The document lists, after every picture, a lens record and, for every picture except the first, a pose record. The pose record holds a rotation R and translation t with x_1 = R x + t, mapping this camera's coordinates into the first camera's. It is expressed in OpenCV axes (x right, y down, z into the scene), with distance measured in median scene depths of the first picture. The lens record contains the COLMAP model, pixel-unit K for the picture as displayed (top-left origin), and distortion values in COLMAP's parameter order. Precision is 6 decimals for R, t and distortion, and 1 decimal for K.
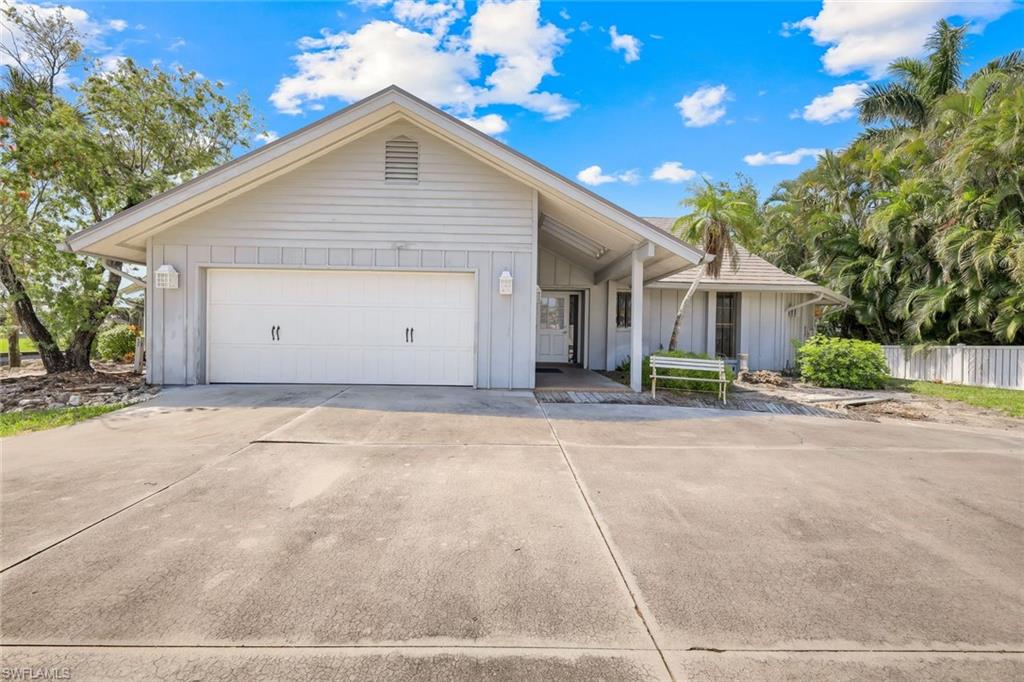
lens RADIAL K [[453.4, 0, 514.9], [0, 453.4, 335.9], [0, 0, 1]] dist [0.003375, 0.000119]
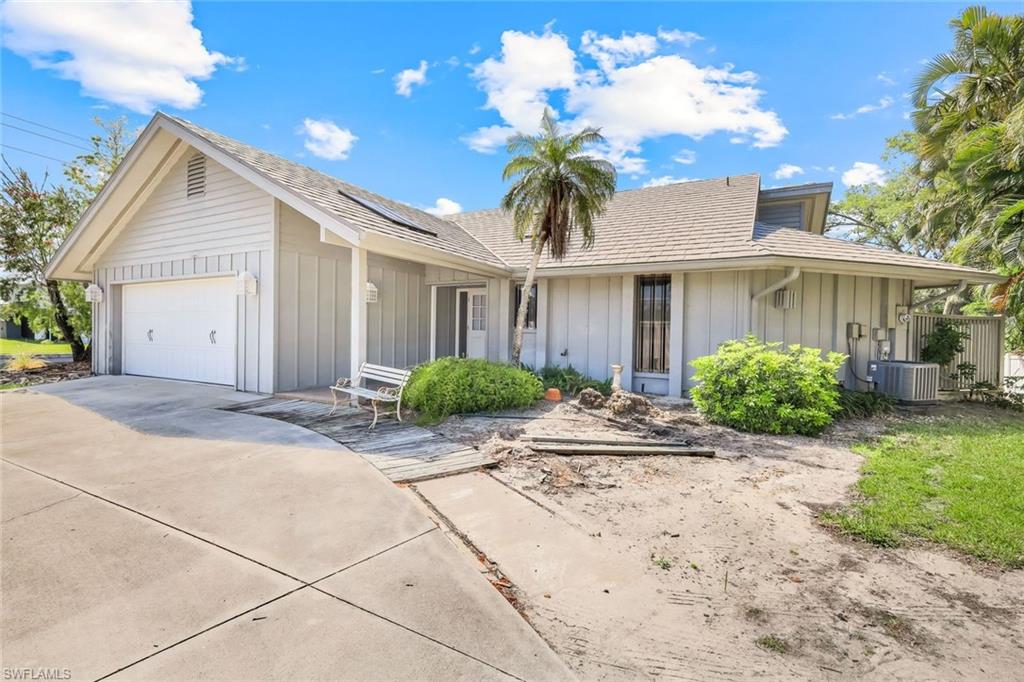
lens RADIAL K [[453.4, 0, 514.9], [0, 453.4, 335.9], [0, 0, 1]] dist [0.003375, 0.000119]
pose [[0.864936, 0.009160, -0.501798, 0.942255], [0.000658, 0.999812, 0.019385, -0.027559], [0.501882, -0.017097, 0.864767, 0.436322]]
